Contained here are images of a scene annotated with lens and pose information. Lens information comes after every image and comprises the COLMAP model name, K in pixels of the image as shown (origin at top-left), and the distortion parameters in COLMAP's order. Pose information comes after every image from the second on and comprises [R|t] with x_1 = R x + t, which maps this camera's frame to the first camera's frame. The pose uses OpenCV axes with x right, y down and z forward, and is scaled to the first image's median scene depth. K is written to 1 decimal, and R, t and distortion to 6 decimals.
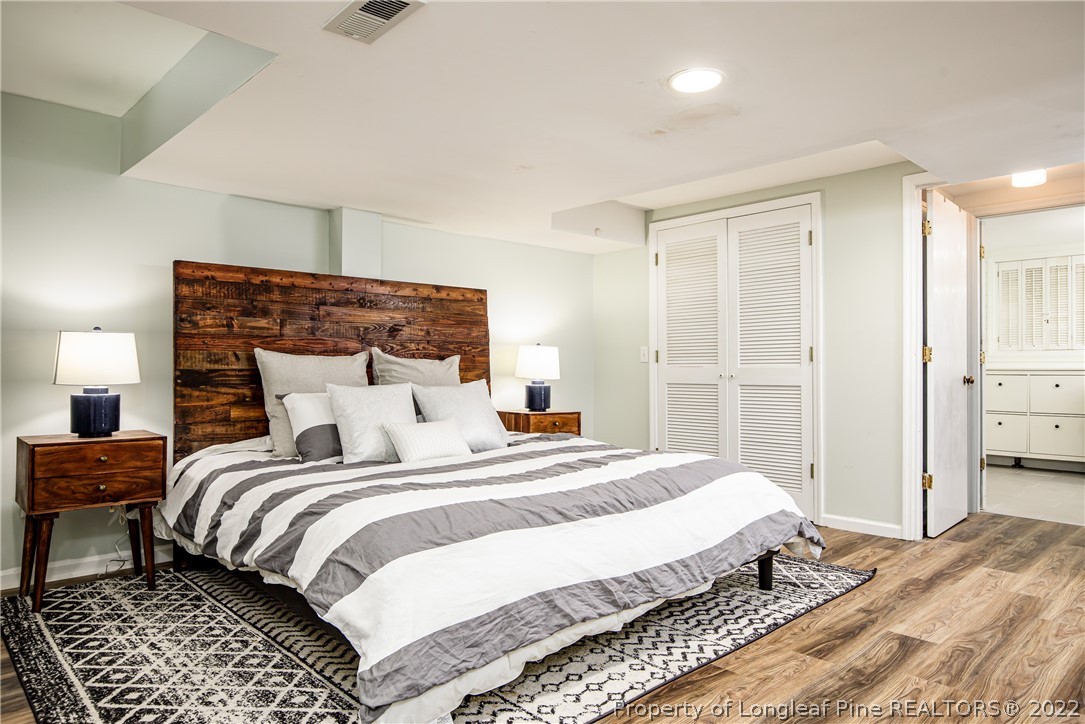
lens RADIAL K [[706.1, 0, 539.5], [0, 706.1, 365.8], [0, 0, 1]] dist [-0.010940, -0.000629]
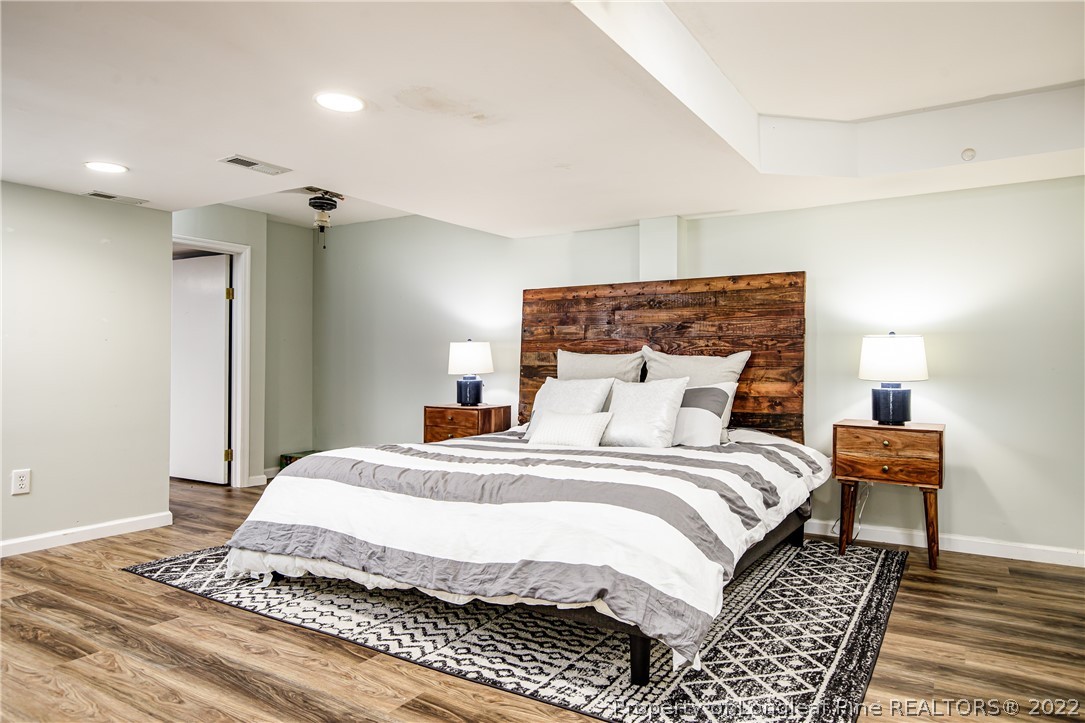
lens RADIAL K [[706.1, 0, 540.8], [0, 706.1, 367.4], [0, 0, 1]] dist [-0.010940, -0.000629]
pose [[0.243689, 0.009135, -0.969810, 0.879550], [0.003651, 0.999940, 0.010336, -0.005163], [0.969847, -0.006059, 0.243641, 0.660338]]
